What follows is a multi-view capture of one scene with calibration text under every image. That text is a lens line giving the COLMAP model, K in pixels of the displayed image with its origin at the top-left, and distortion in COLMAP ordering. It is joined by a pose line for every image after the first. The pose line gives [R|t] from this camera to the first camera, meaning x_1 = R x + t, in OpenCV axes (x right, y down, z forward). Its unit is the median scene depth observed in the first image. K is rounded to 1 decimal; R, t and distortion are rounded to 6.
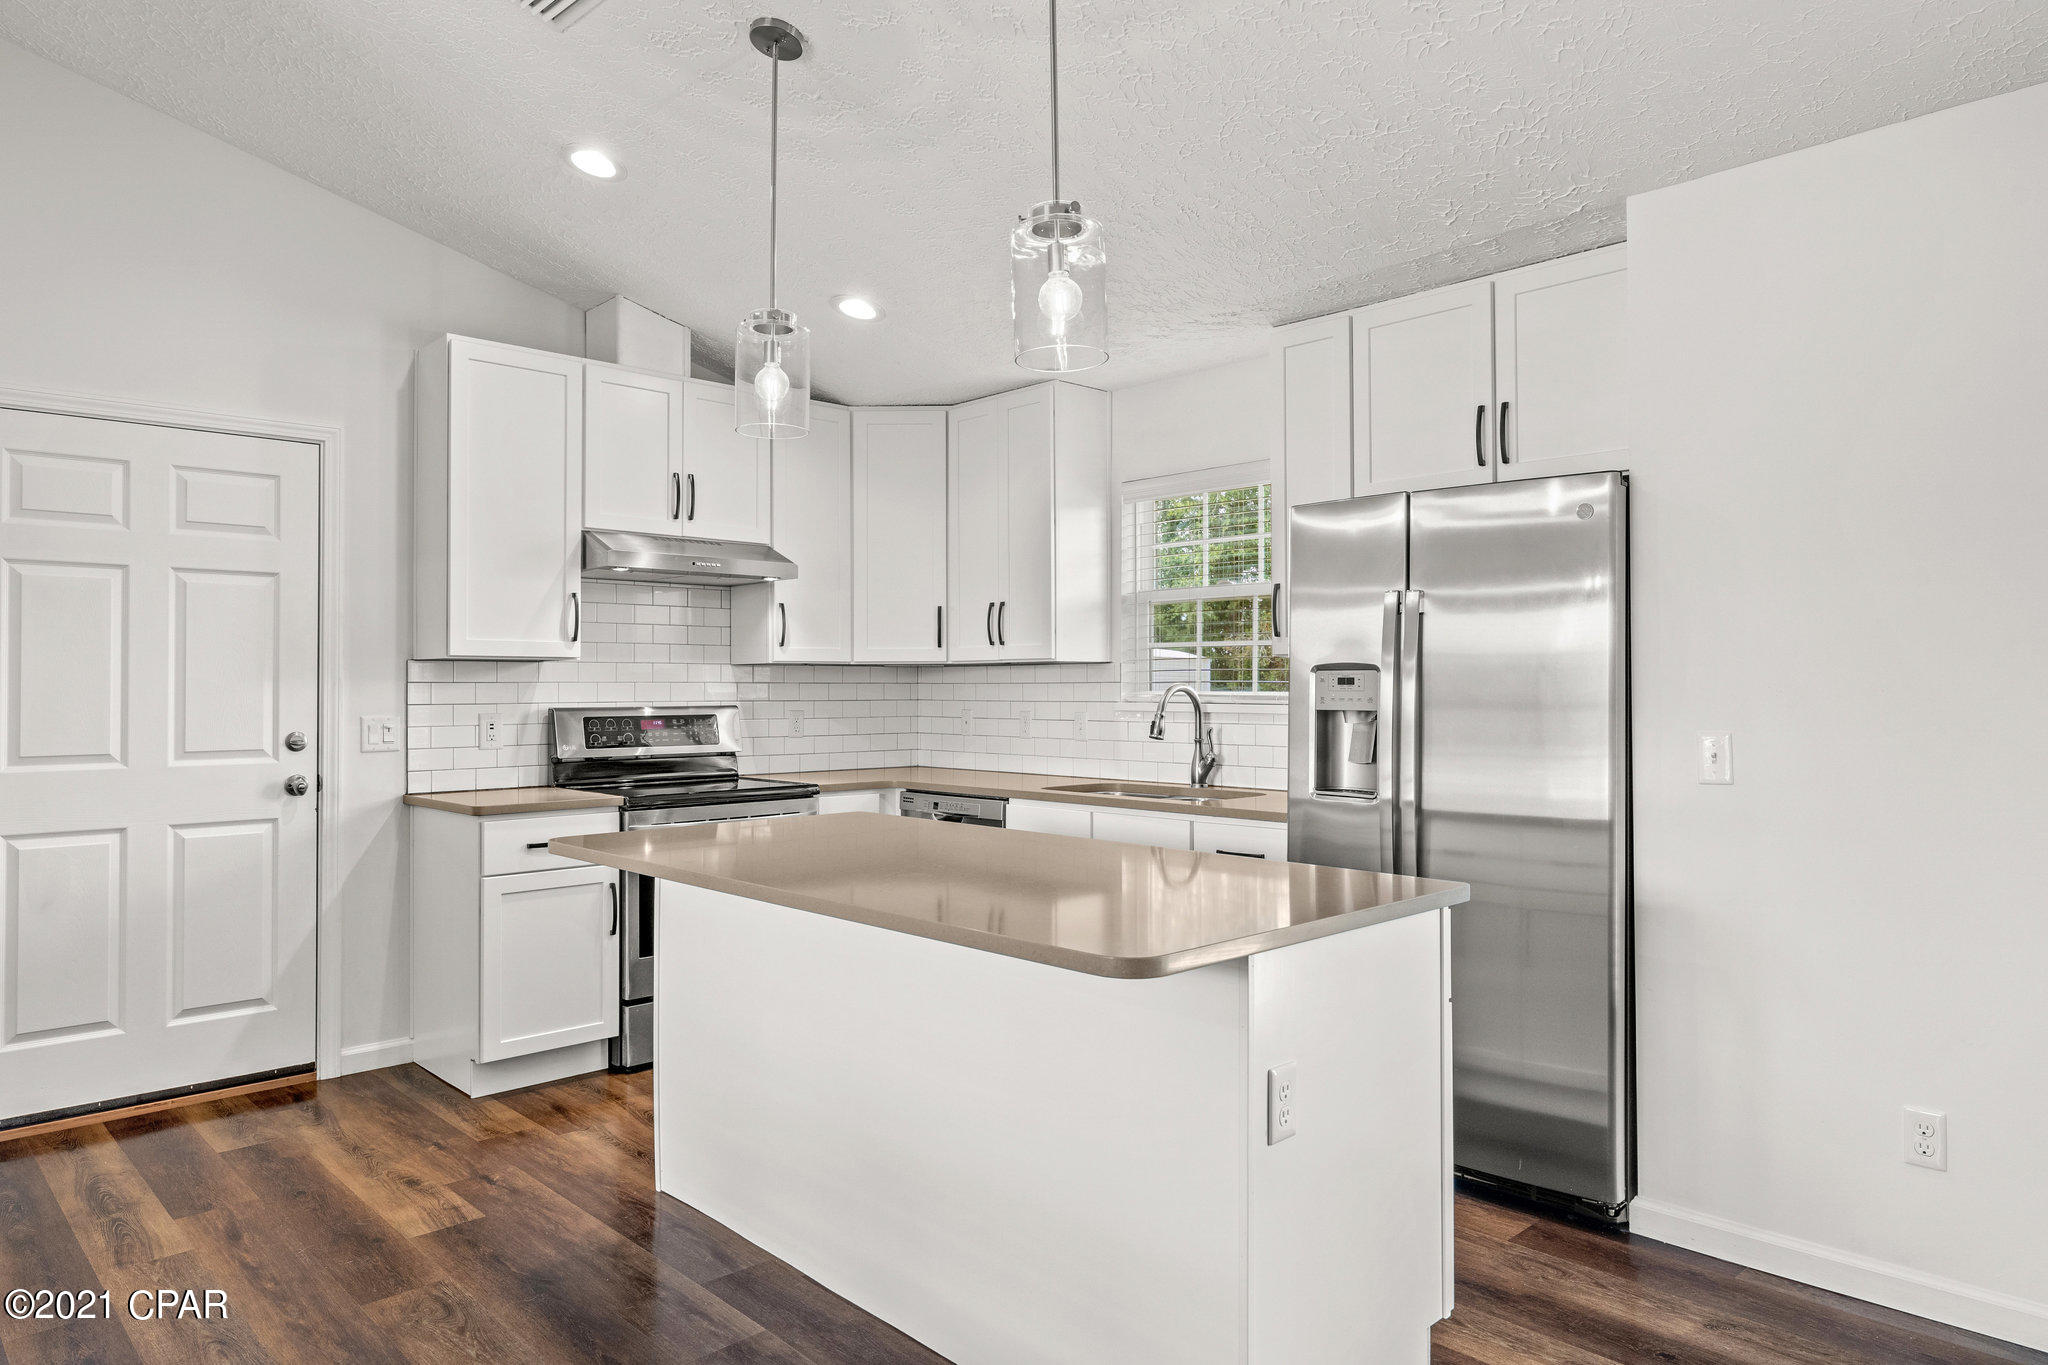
lens RADIAL K [[1295.1, 0, 1020.9], [0, 1295.1, 678.0], [0, 0, 1]] dist [0.008794, 0.000839]
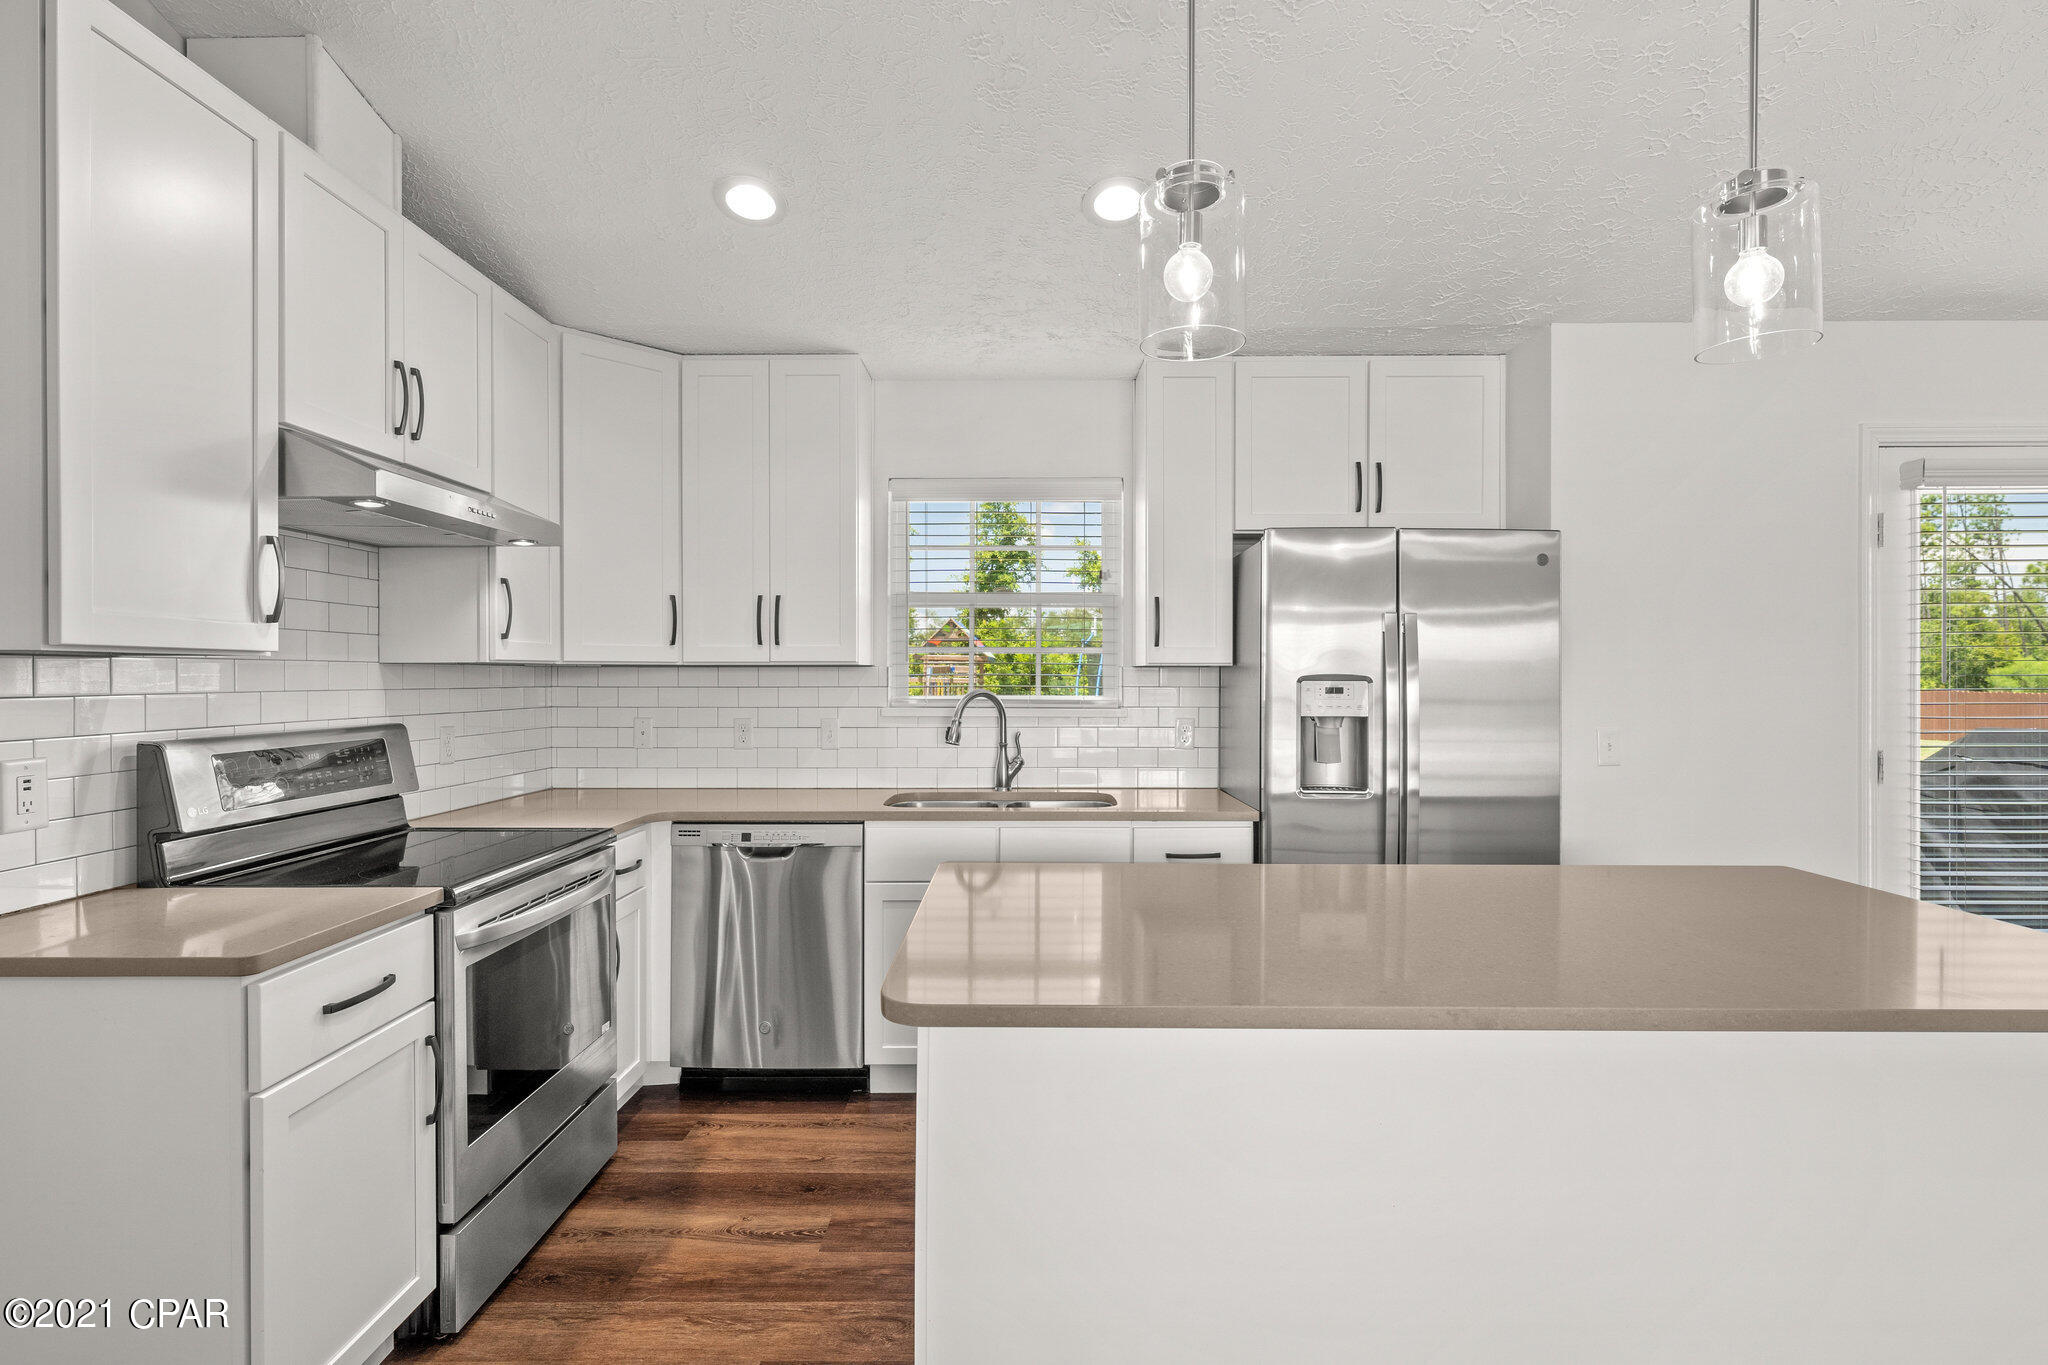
lens RADIAL K [[999.3, 0, 1024.0], [0, 999.3, 682.5], [0, 0, 1]] dist [0.000123, 0.000163]
pose [[0.687537, -0.002563, 0.726145, -0.417868], [-0.006623, 0.999930, 0.009801, -0.008348], [-0.726119, -0.011548, 0.687472, 0.449709]]
